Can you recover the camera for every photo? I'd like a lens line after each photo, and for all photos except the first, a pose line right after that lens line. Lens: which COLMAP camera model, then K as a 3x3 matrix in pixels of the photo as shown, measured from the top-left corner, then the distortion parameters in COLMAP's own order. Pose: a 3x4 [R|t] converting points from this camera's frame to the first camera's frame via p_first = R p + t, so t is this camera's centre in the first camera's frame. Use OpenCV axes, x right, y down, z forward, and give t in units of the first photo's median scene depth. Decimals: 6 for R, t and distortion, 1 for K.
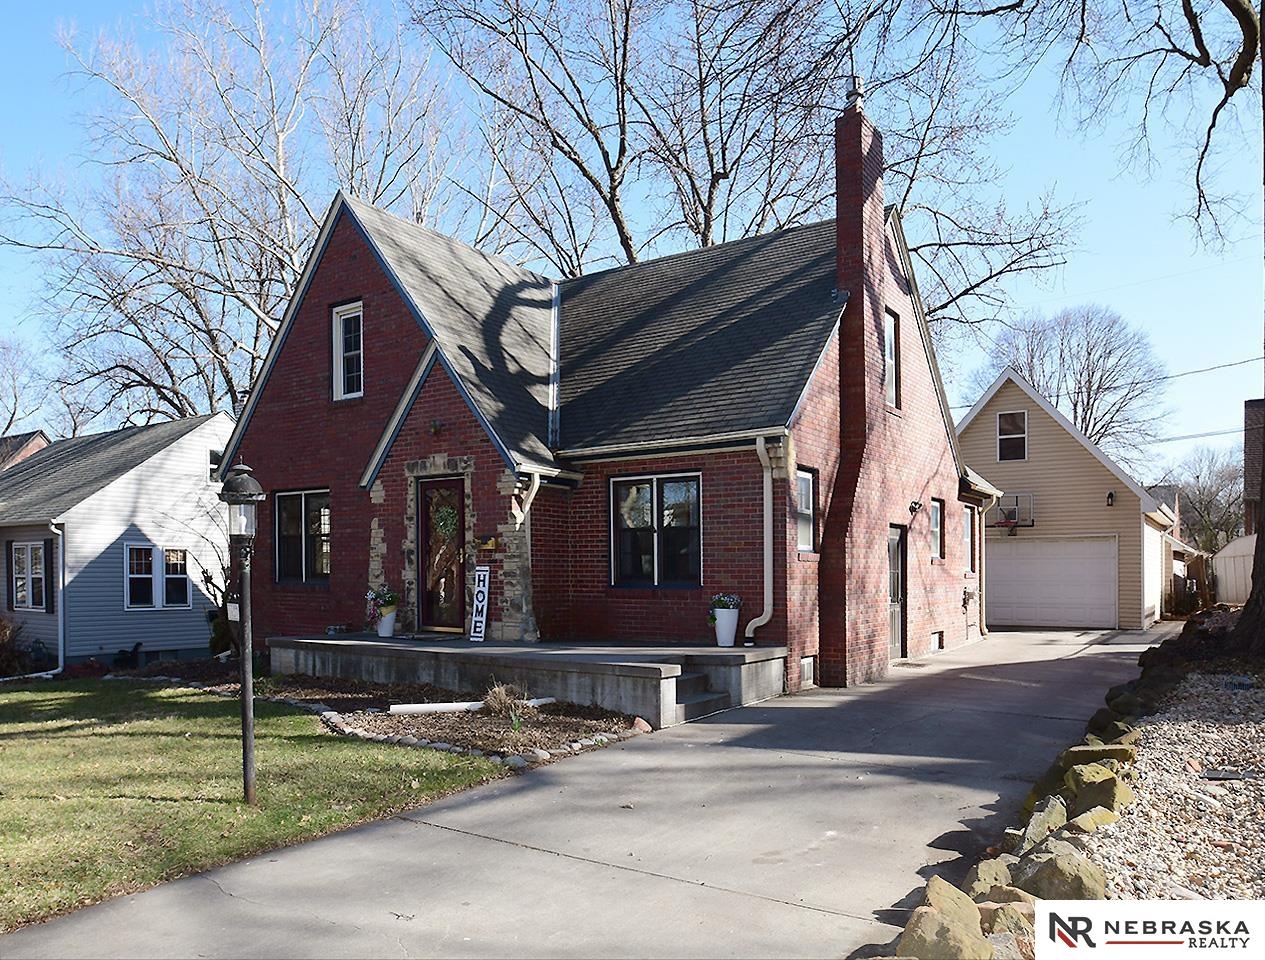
lens RADIAL K [[711.5, 0, 632.5], [0, 711.5, 480.0], [0, 0, 1]] dist [-0.016119, -0.000780]
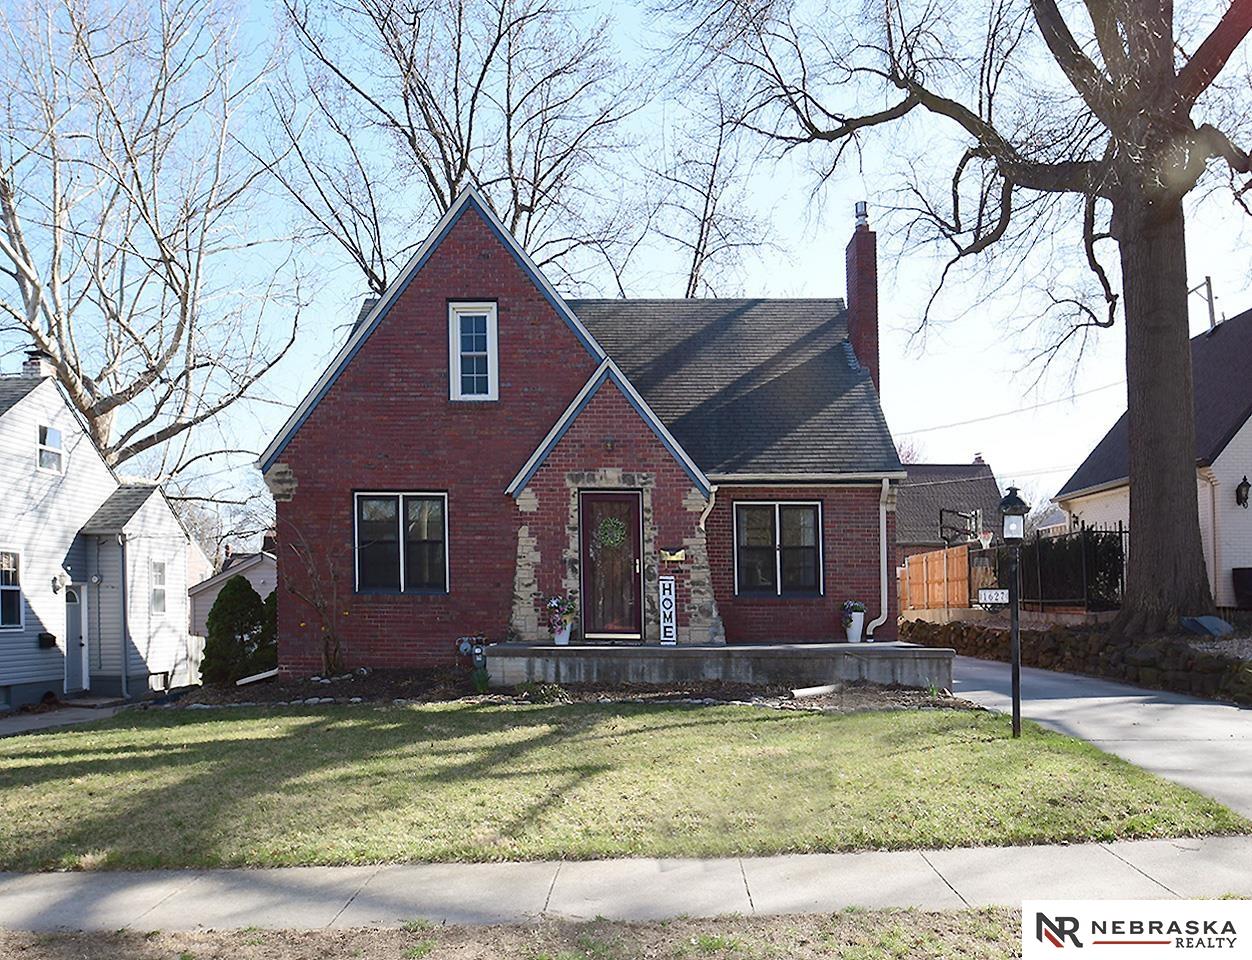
lens RADIAL K [[716.2, 0, 626.0], [0, 716.2, 480.0], [0, 0, 1]] dist [-0.017207, 0.000846]
pose [[0.890043, 0.077612, 0.449221, -0.737384], [-0.061963, 0.996852, -0.049459, 0.032120], [-0.451645, 0.016185, 0.892051, 0.049663]]
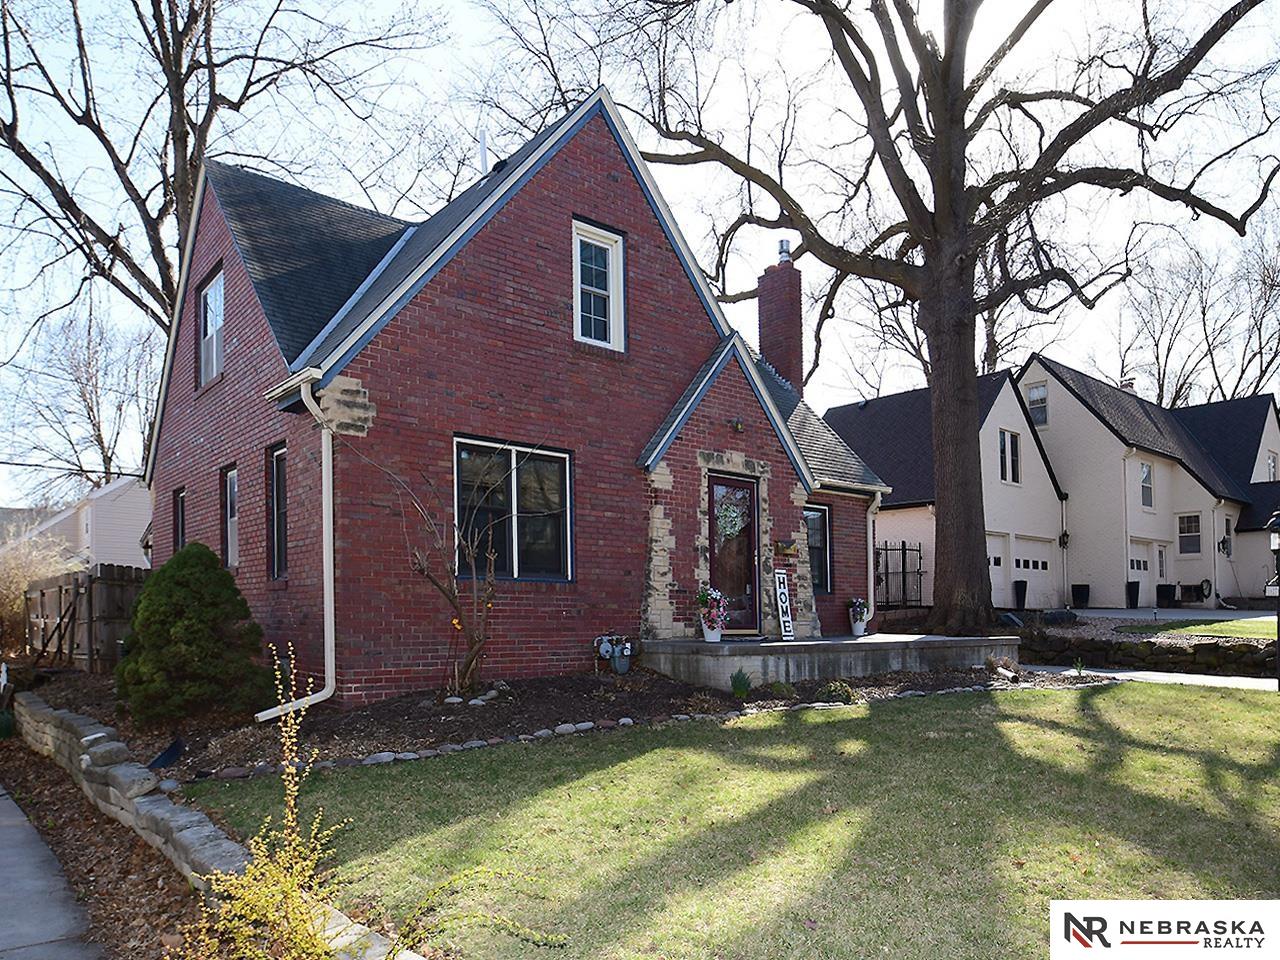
lens RADIAL K [[710.9, 0, 640.0], [0, 710.9, 480.0], [0, 0, 1]] dist [-0.017442, 0.000019]
pose [[0.450919, 0.161678, 0.877800, -1.201327], [-0.127886, 0.985013, -0.115731, 0.133647], [-0.883356, -0.060073, 0.464838, 0.671714]]
